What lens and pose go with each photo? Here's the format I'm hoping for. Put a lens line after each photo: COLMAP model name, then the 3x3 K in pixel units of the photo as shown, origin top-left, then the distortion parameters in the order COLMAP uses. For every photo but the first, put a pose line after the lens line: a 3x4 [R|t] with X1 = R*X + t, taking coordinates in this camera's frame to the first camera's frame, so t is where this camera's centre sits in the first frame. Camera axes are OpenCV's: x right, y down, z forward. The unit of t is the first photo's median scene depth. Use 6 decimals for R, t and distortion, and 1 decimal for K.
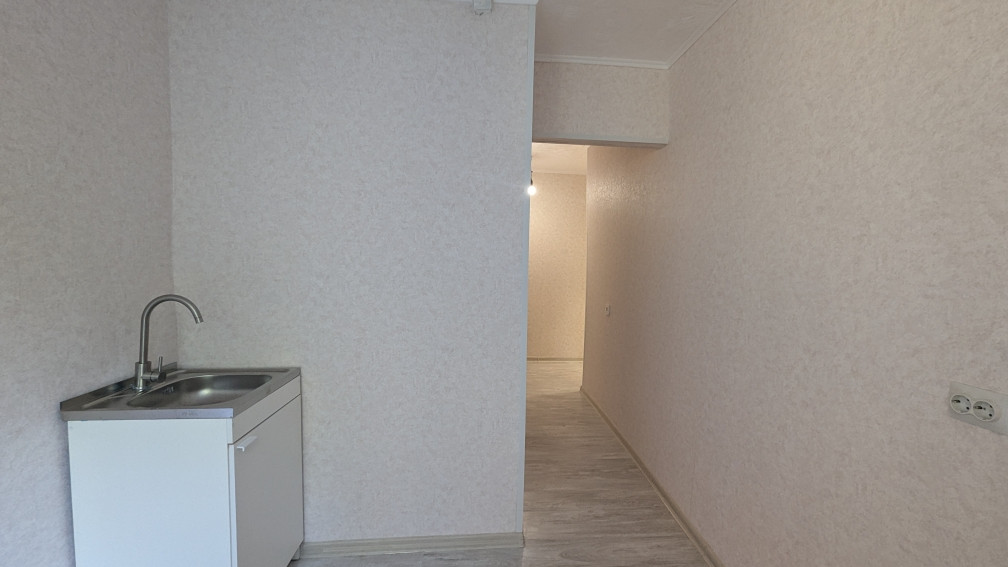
lens RADIAL K [[414.9, 0, 506.2], [0, 414.9, 286.3], [0, 0, 1]] dist [-0.000994, 0.001296]
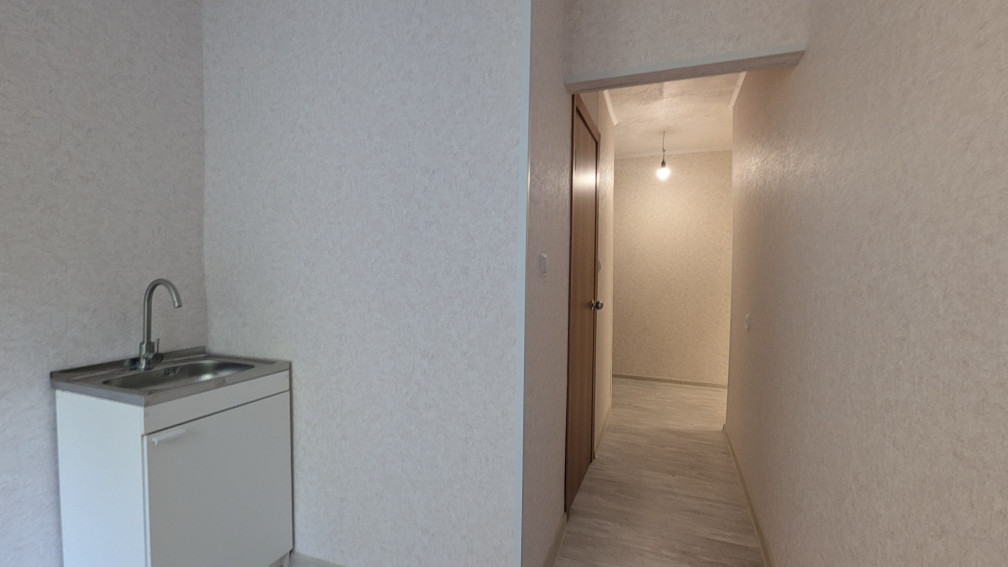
lens RADIAL K [[414.9, 0, 506.2], [0, 414.9, 286.3], [0, 0, 1]] dist [-0.000994, 0.001296]
pose [[0.904488, 0.009123, -0.426401, 0.344924], [-0.019970, 0.999581, -0.020975, 0.036583], [0.426031, 0.027487, 0.904291, 0.364022]]
